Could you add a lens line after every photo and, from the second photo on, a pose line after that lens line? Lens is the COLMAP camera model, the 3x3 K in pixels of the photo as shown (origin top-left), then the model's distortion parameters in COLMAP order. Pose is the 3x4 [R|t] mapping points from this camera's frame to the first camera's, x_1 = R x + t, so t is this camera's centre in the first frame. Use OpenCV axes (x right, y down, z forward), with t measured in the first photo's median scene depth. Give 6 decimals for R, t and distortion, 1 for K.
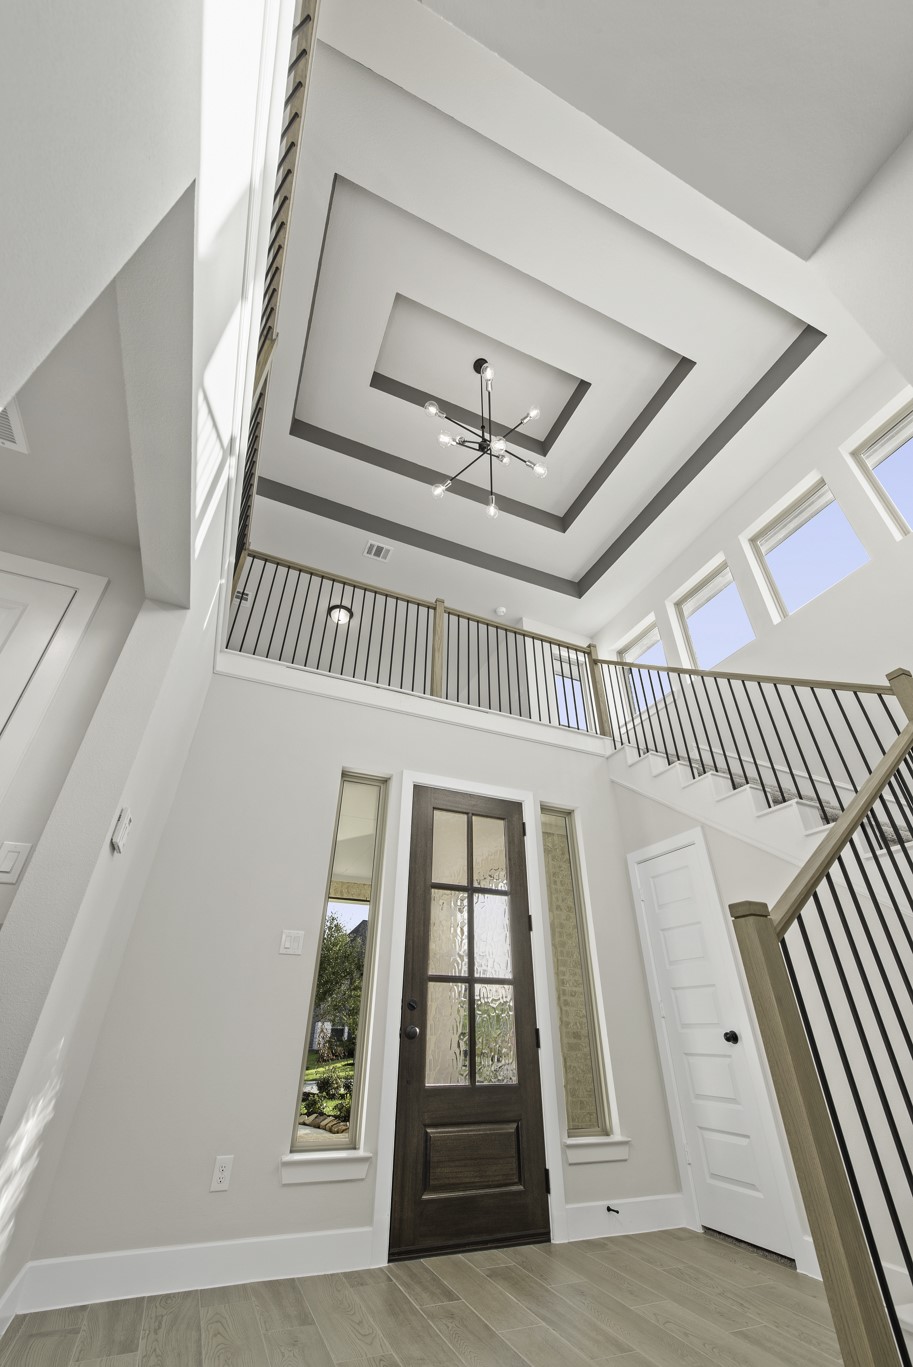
lens RADIAL K [[537.7, 0, 450.6], [0, 537.7, 683.9], [0, 0, 1]] dist [0.006228, -0.000297]
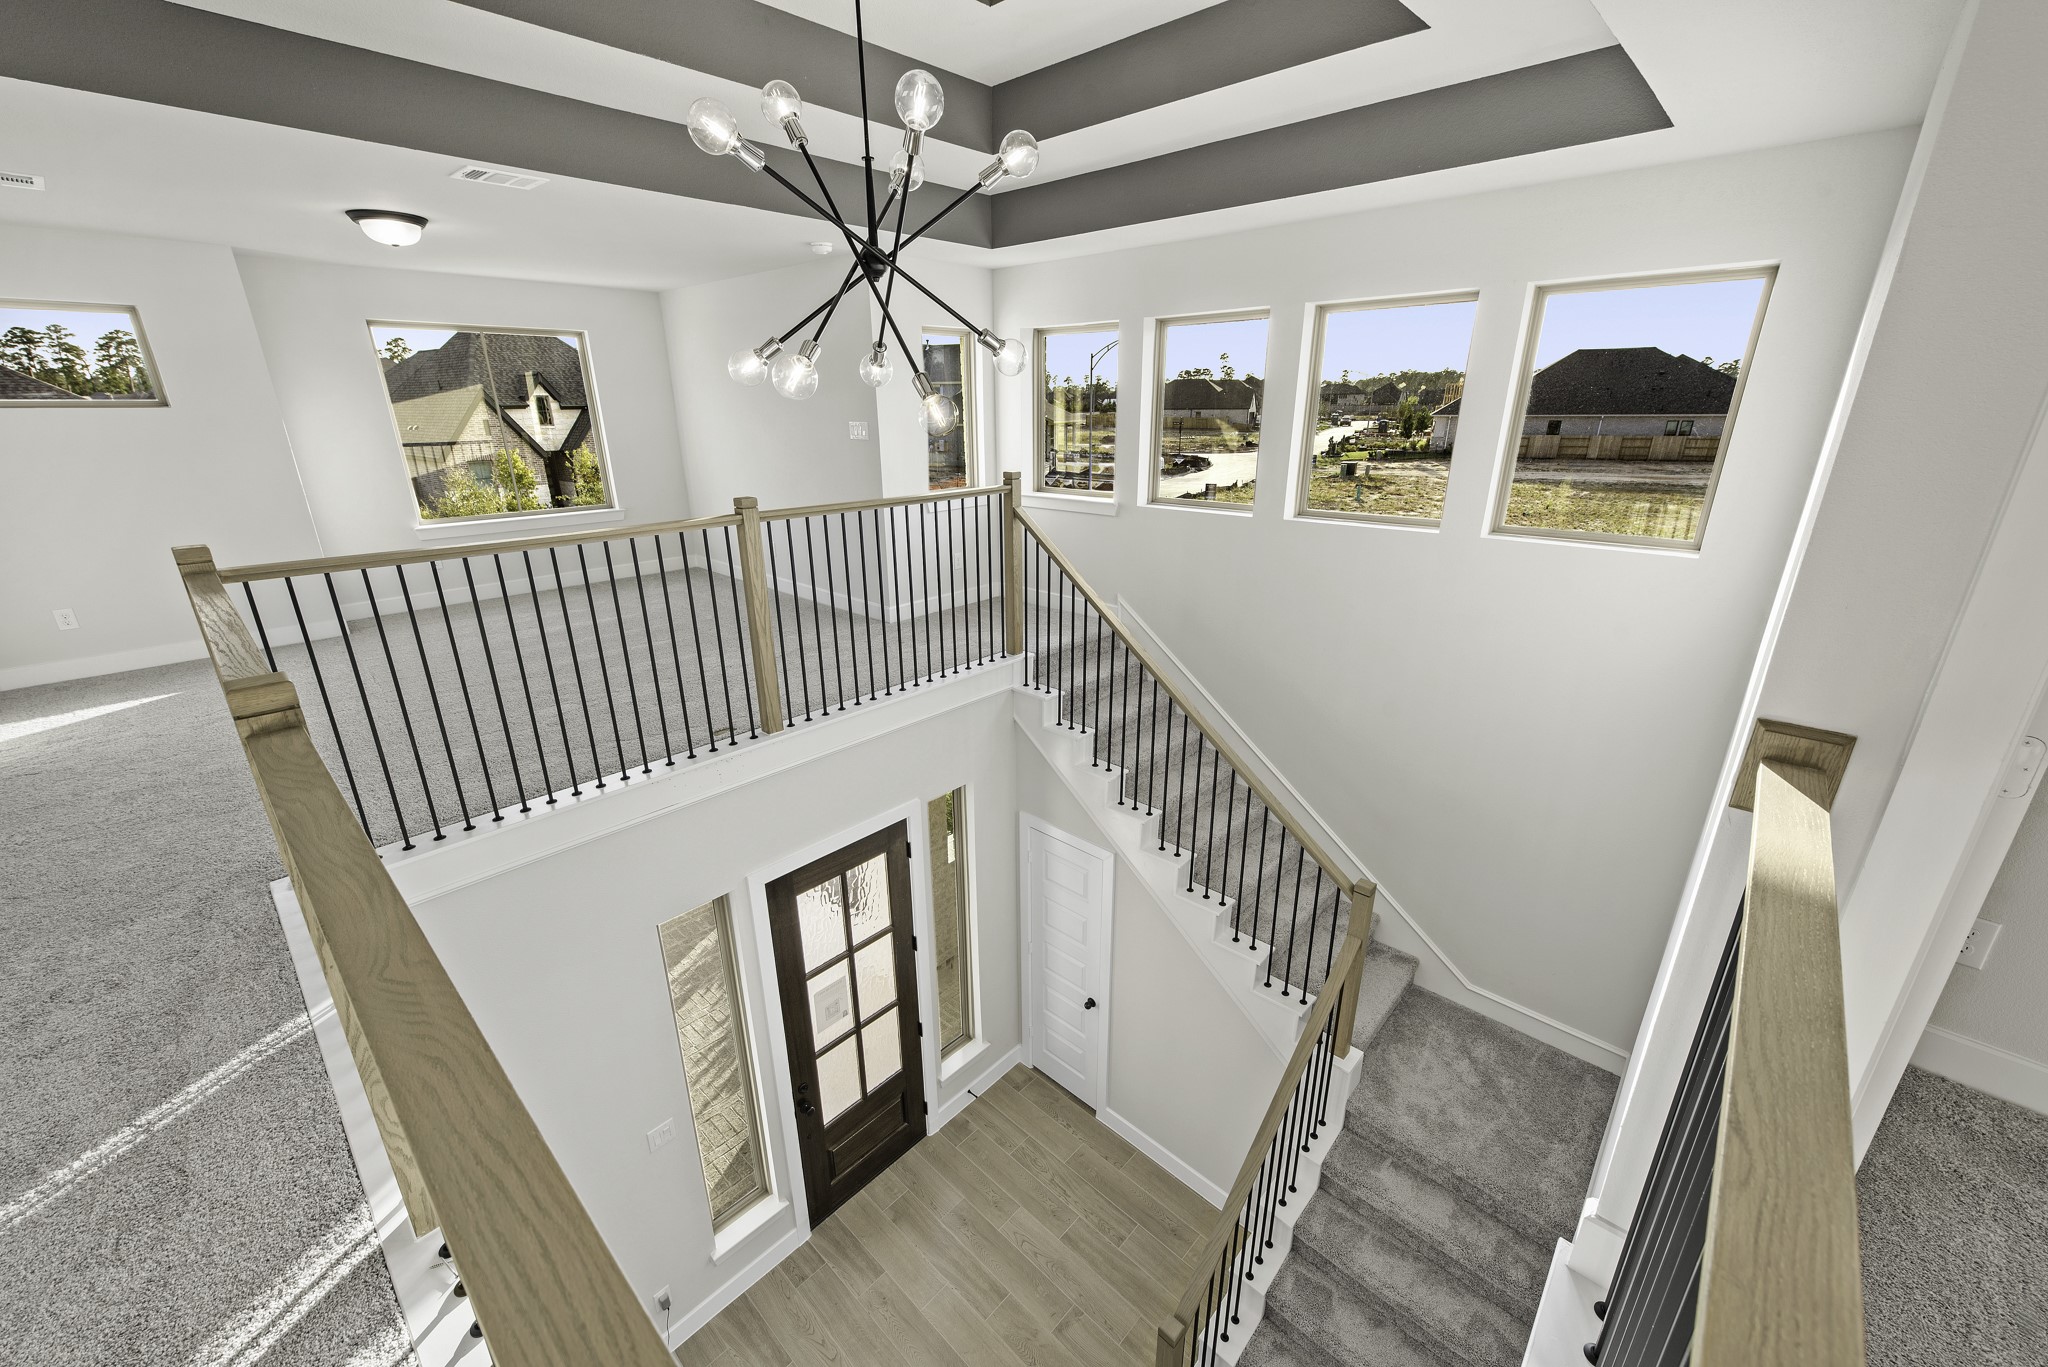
lens RADIAL K [[793.7, 0, 1024.0], [0, 793.7, 683.5], [0, 0, 1]] dist [-0.000151, -0.000102]
pose [[0.915175, -0.152473, 0.373104, -0.128617], [-0.204115, 0.622884, 0.755217, -0.991977], [-0.347551, -0.767312, 0.538926, 0.663237]]
